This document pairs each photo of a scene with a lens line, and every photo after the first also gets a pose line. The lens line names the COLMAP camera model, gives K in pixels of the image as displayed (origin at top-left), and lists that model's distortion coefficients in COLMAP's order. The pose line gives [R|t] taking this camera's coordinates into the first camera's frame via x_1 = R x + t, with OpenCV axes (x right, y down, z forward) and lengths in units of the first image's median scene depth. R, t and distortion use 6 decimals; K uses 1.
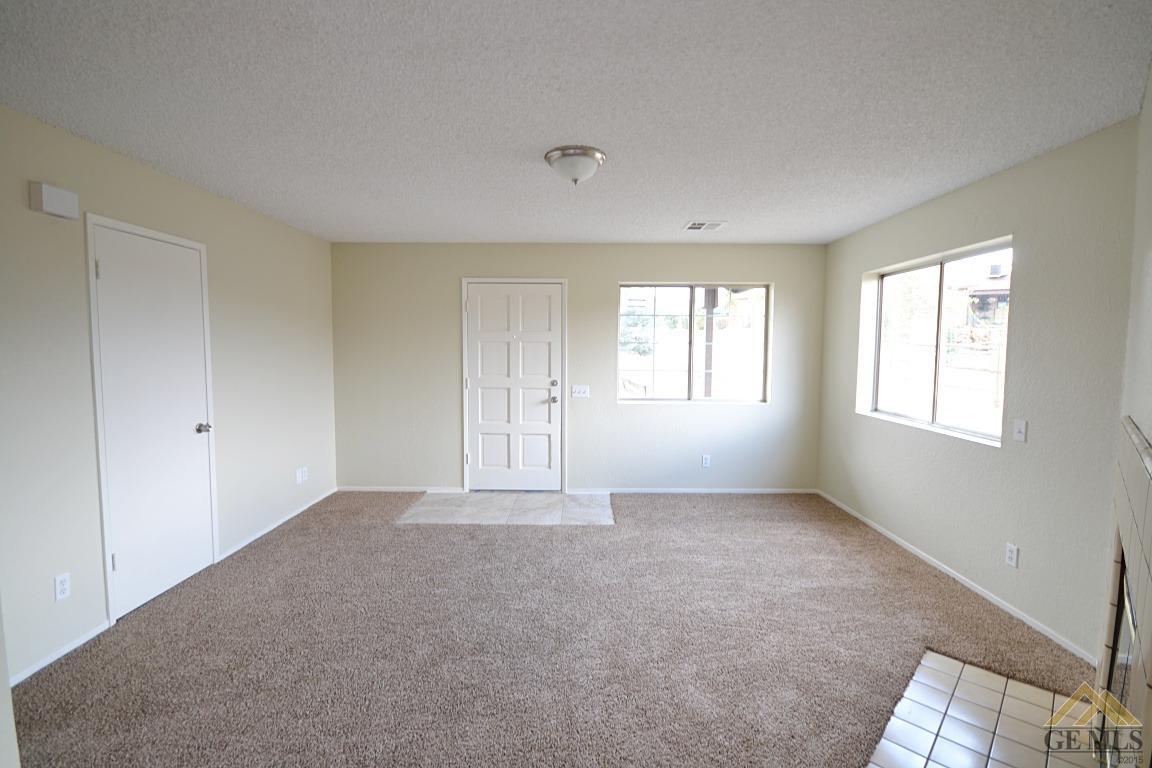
lens RADIAL K [[513.1, 0, 577.6], [0, 513.1, 380.8], [0, 0, 1]] dist [0.014107, -0.014223]
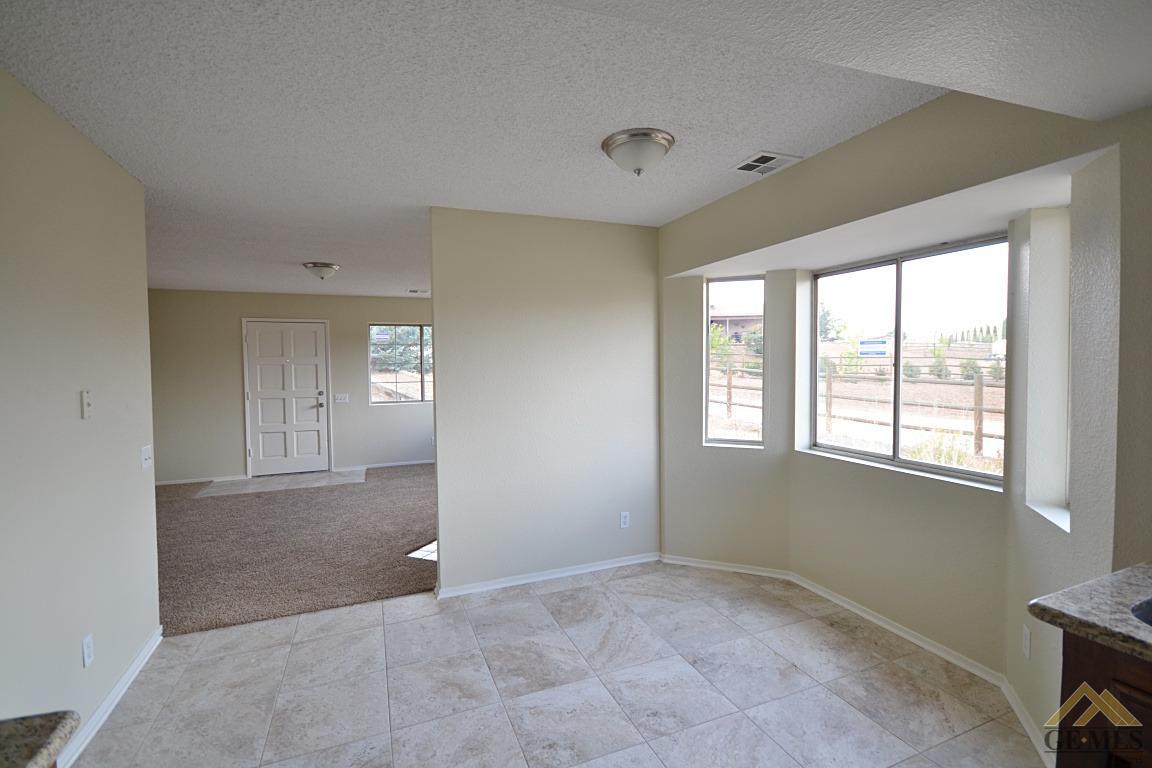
lens RADIAL K [[513.1, 0, 577.6], [0, 513.1, 380.8], [0, 0, 1]] dist [0.014107, -0.014223]
pose [[0.925675, -0.028609, 0.377236, 0.074899], [0.040940, 0.998856, -0.024707, 0.034370], [-0.376097, 0.038314, 0.925788, -0.571966]]
